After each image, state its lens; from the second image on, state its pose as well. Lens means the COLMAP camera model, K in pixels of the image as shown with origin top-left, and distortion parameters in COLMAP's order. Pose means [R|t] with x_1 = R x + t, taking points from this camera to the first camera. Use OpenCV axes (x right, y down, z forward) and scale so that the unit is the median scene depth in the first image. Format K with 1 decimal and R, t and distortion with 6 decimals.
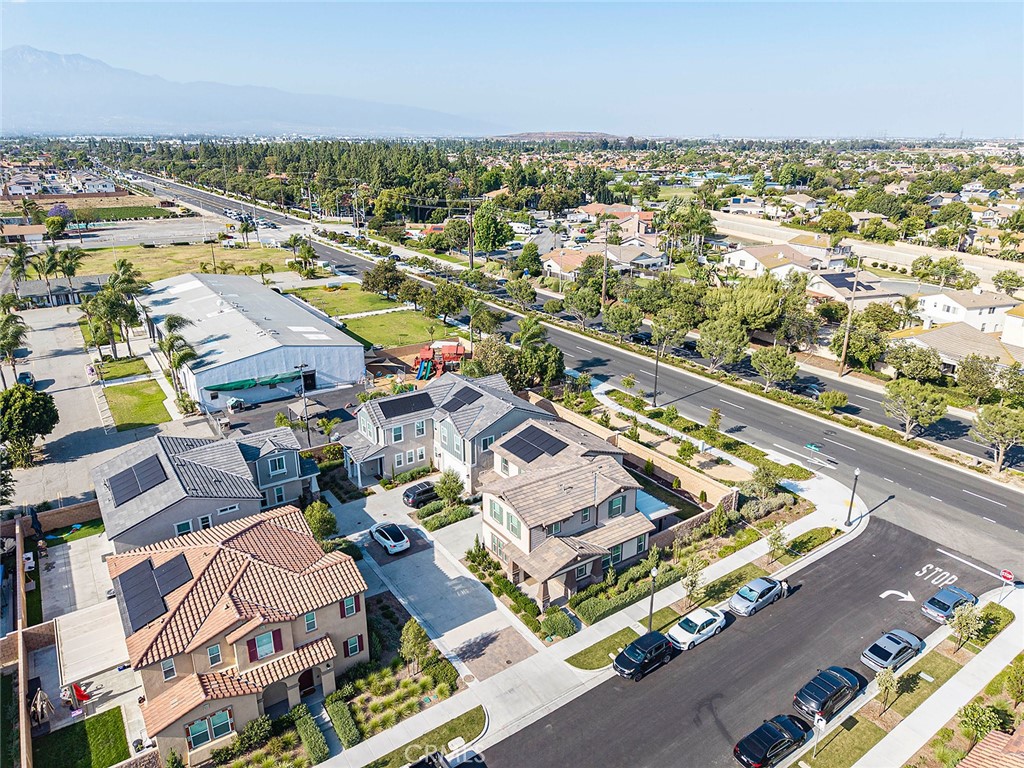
lens RADIAL K [[684.8, 0, 515.1], [0, 684.8, 381.4], [0, 0, 1]] dist [0.034294, -0.025104]
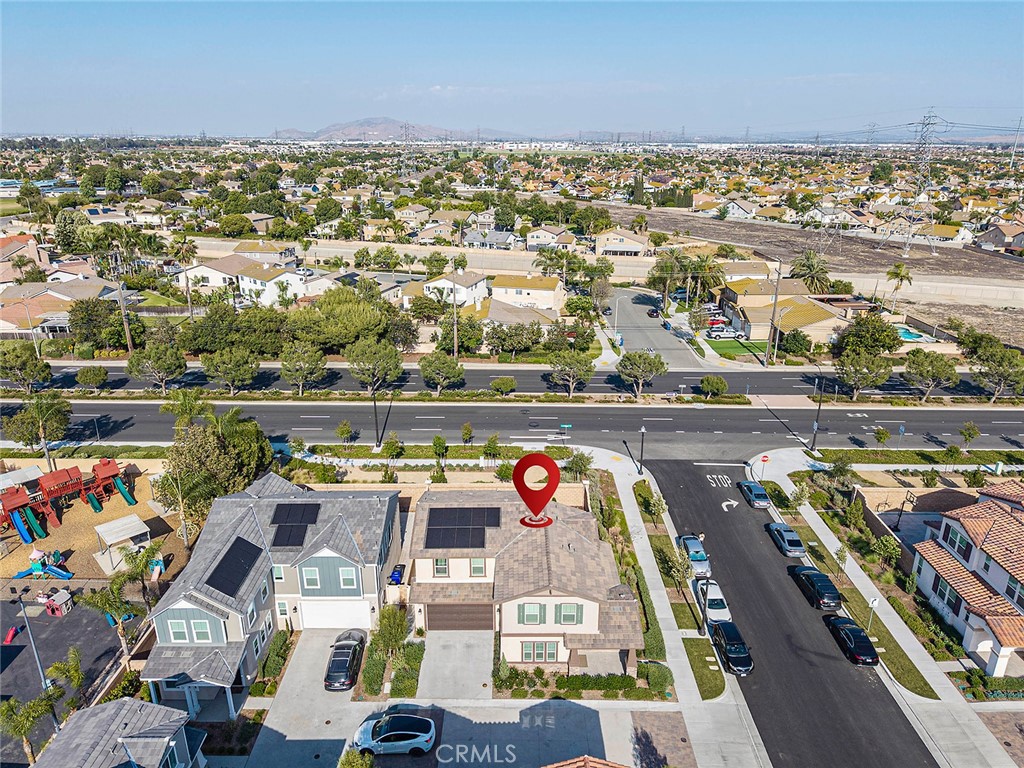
lens RADIAL K [[684.8, 0, 515.1], [0, 684.8, 381.4], [0, 0, 1]] dist [0.034294, -0.025104]
pose [[0.570772, -0.274712, 0.773791, -0.524422], [0.271538, 0.952502, 0.137863, -0.170673], [-0.774911, 0.131425, 0.618256, 0.398617]]
